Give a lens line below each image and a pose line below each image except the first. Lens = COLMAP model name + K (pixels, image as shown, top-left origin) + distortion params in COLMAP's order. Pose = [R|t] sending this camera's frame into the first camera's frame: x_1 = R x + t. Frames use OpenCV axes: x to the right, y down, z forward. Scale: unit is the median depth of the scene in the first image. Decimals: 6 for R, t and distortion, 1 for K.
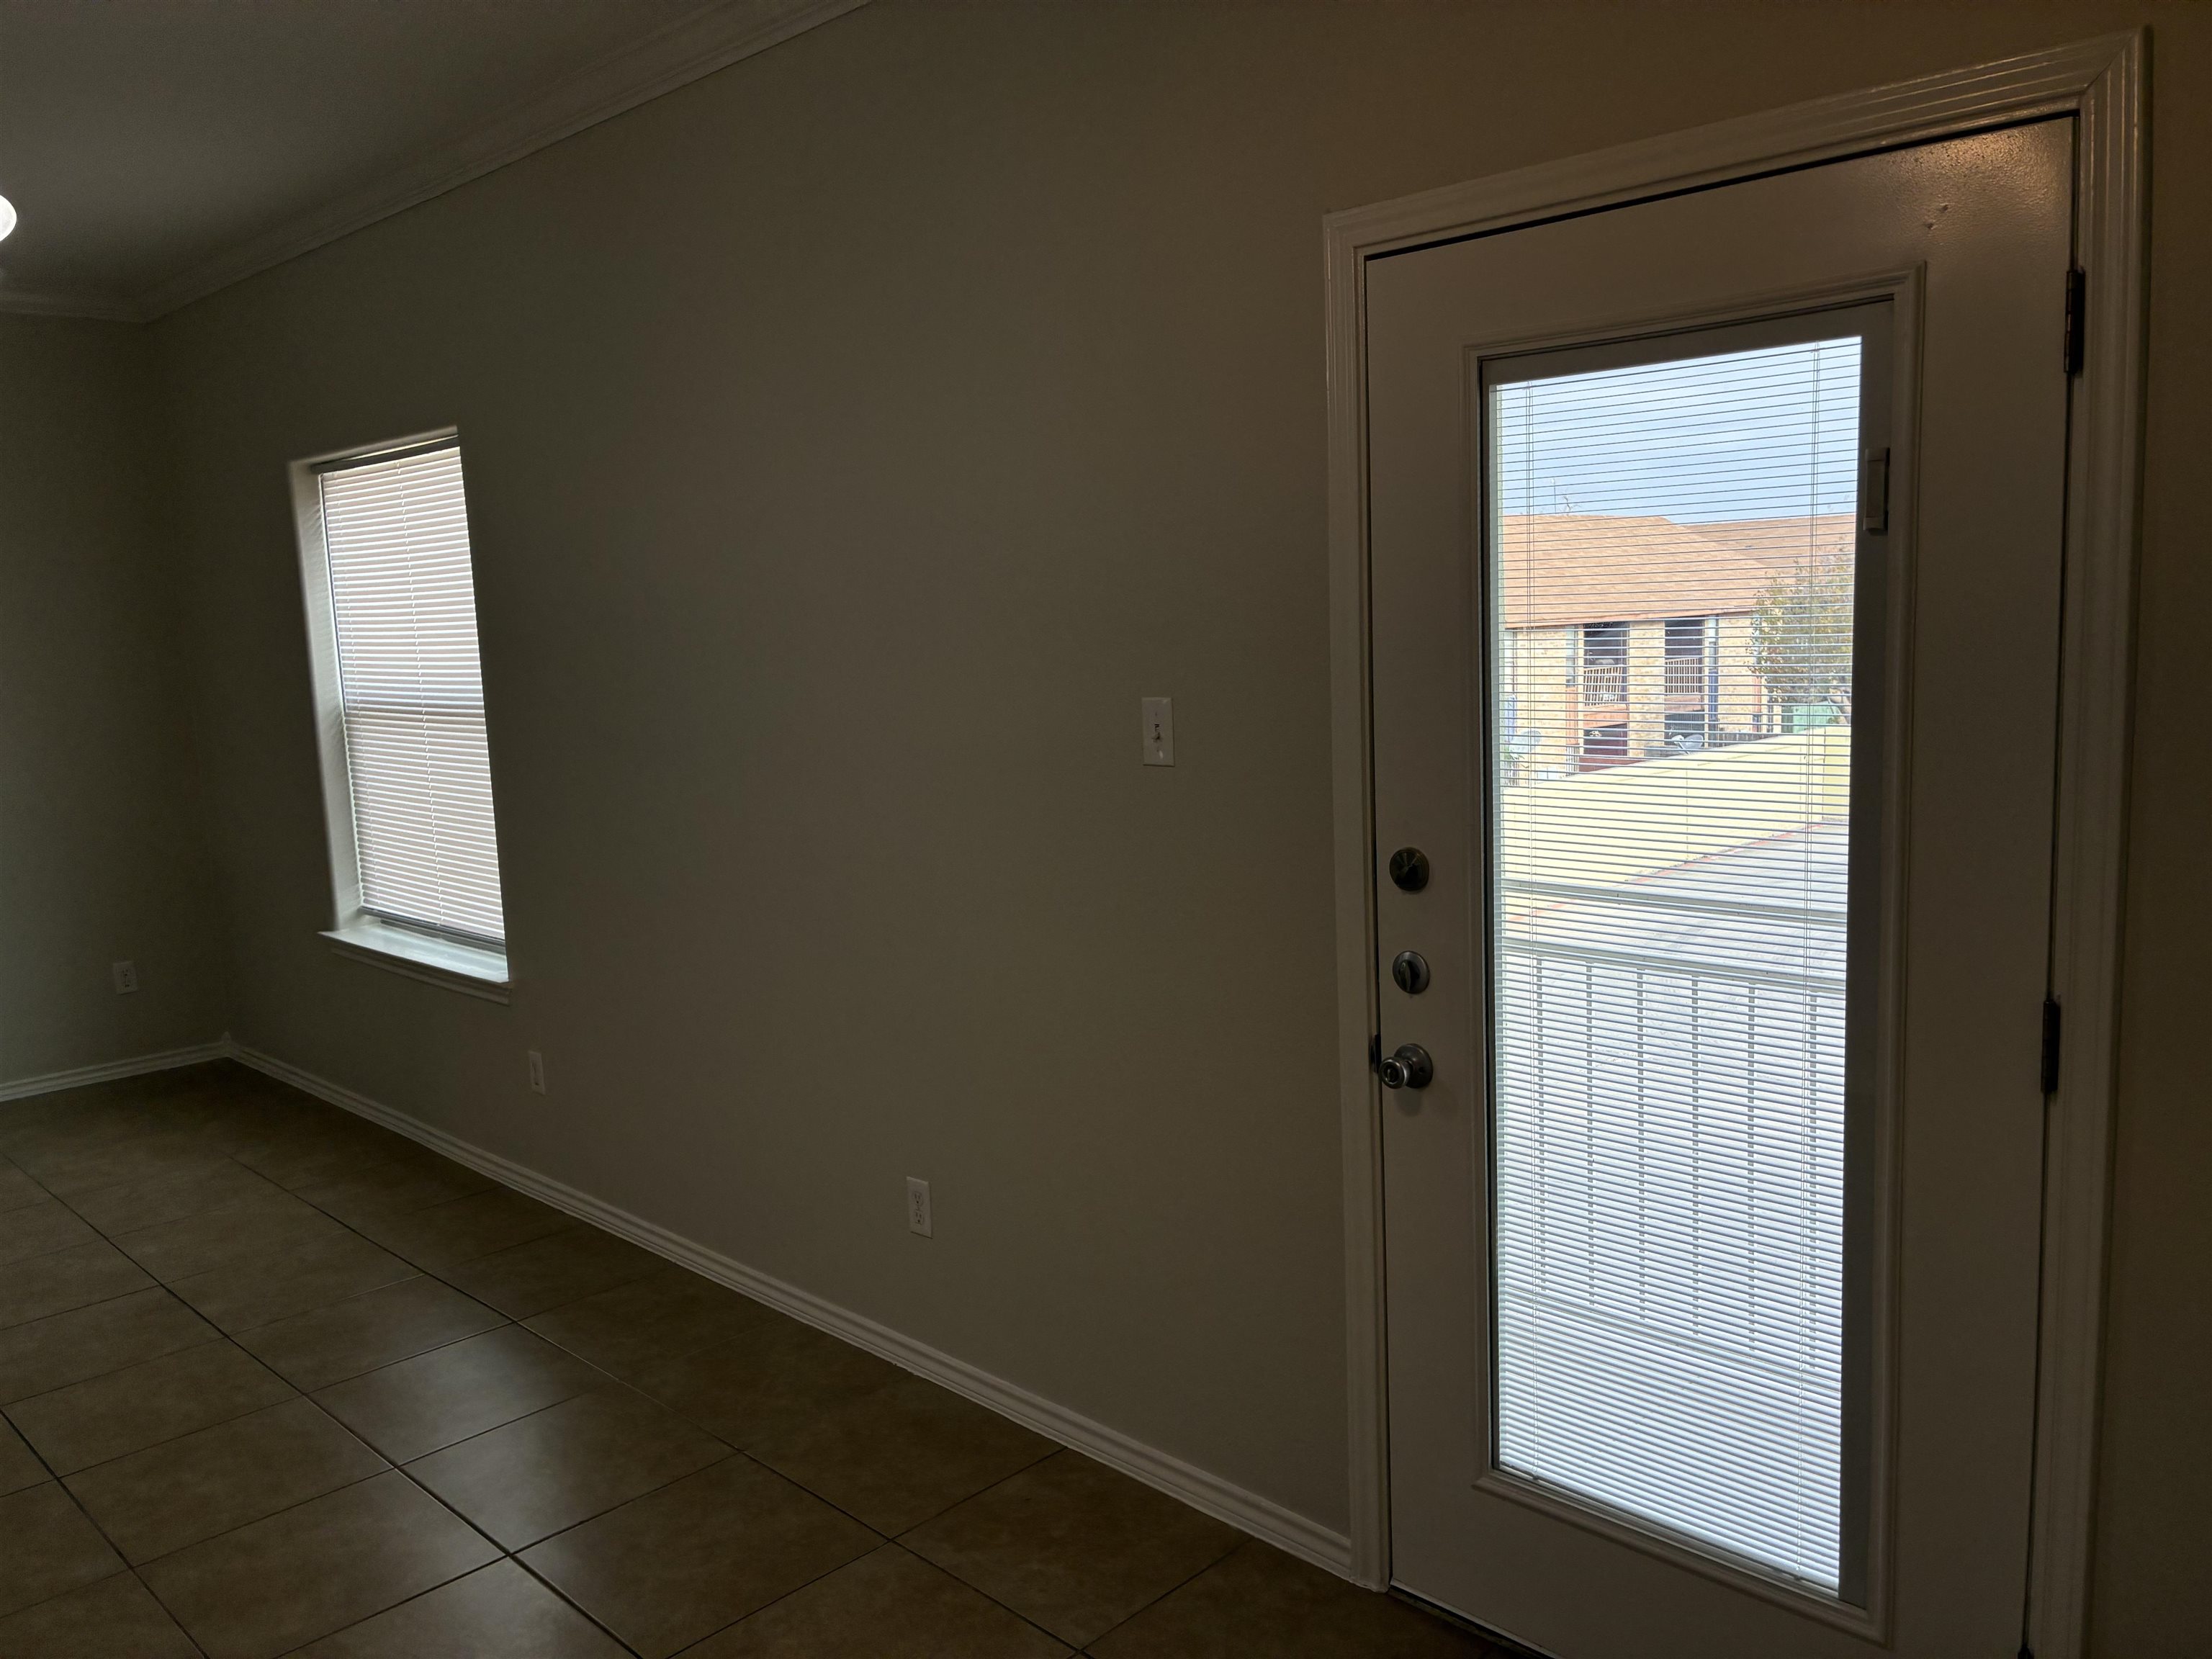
lens RADIAL K [[1672.7, 0, 1106.5], [0, 1672.7, 823.7], [0, 0, 1]] dist [0.060056, -0.088455]
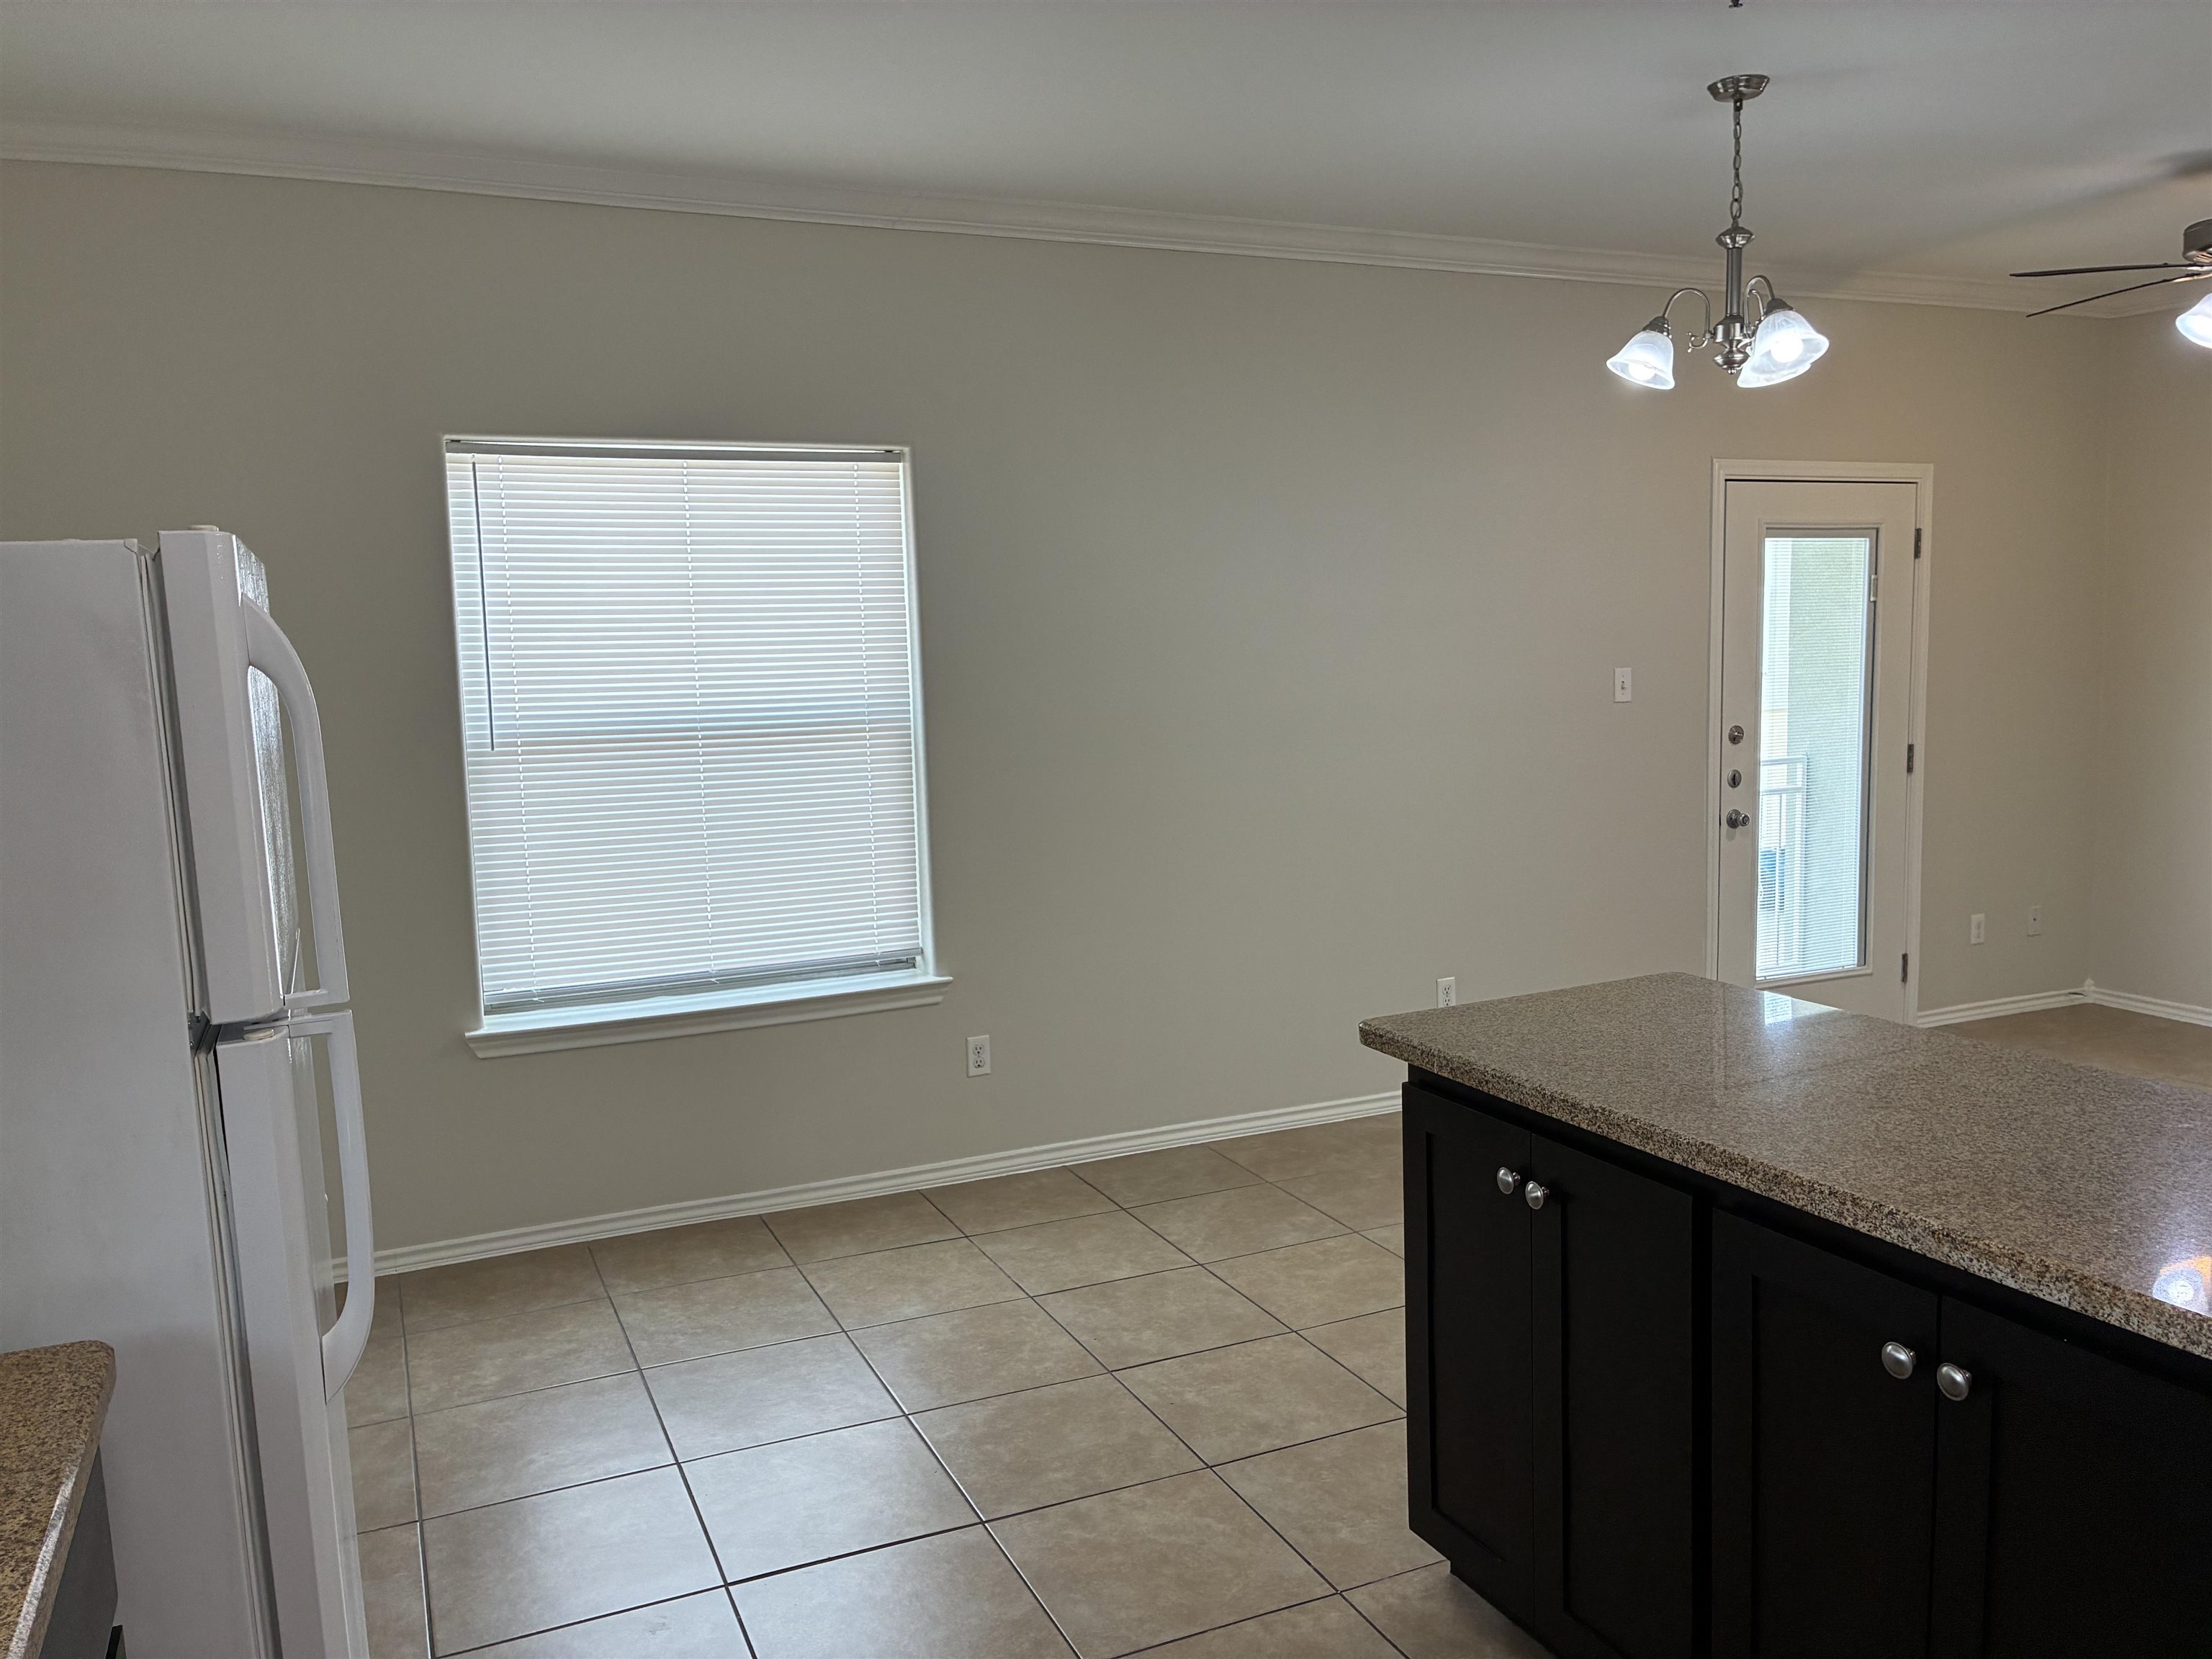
lens RADIAL K [[1657.7, 0, 1111.5], [0, 1657.7, 820.7], [0, 0, 1]] dist [0.069087, -0.076514]
pose [[0.367747, -0.073737, 0.926998, -2.139366], [0.131939, 0.990904, 0.026480, -0.029024], [-0.920518, 0.112570, 0.374131, 0.857429]]
